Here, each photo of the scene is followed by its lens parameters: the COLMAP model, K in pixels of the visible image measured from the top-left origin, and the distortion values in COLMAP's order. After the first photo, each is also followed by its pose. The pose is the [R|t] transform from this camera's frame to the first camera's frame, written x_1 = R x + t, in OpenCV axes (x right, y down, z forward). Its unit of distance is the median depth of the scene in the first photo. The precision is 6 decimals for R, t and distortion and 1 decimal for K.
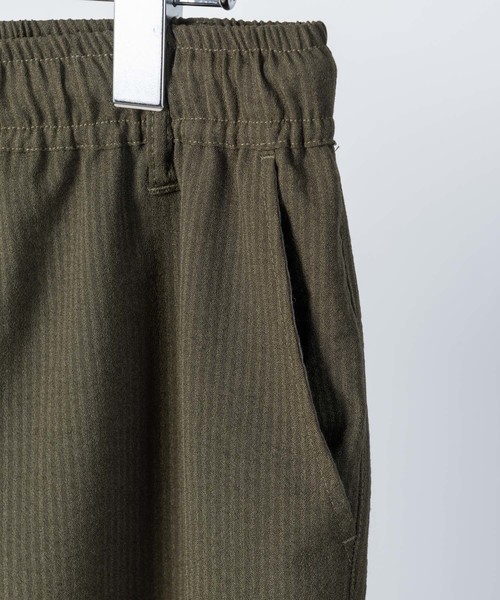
lens RADIAL K [[1830.8, 0, 251.0], [0, 1830.8, 302.8], [0, 0, 1]] dist [0.105745, 0.000000]
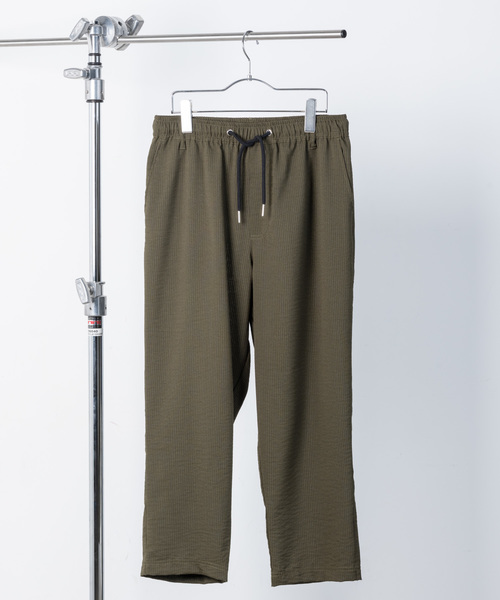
lens RADIAL K [[1830.8, 0, 247.1], [0, 1830.8, 302.9], [0, 0, 1]] dist [0.105745, 0.000000]
pose [[0.977302, -0.050728, 0.205686, -1.334384], [0.070610, 0.993390, -0.090503, 0.836603], [-0.199735, 0.102973, 0.974424, -3.998742]]
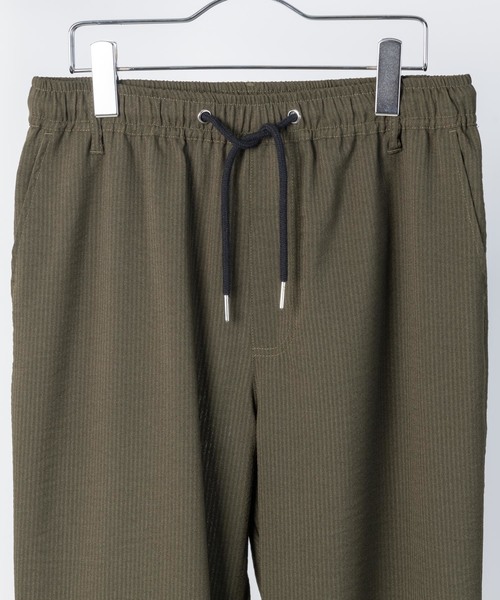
lens RADIAL K [[1830.8, 0, 261.1], [0, 1830.8, 268.5], [0, 0, 1]] dist [0.105745, 0.000000]
pose [[0.964468, -0.060293, 0.257229, -0.814296], [0.082237, 0.993755, -0.075416, 0.244024], [-0.251075, 0.093890, 0.963403, -1.148129]]
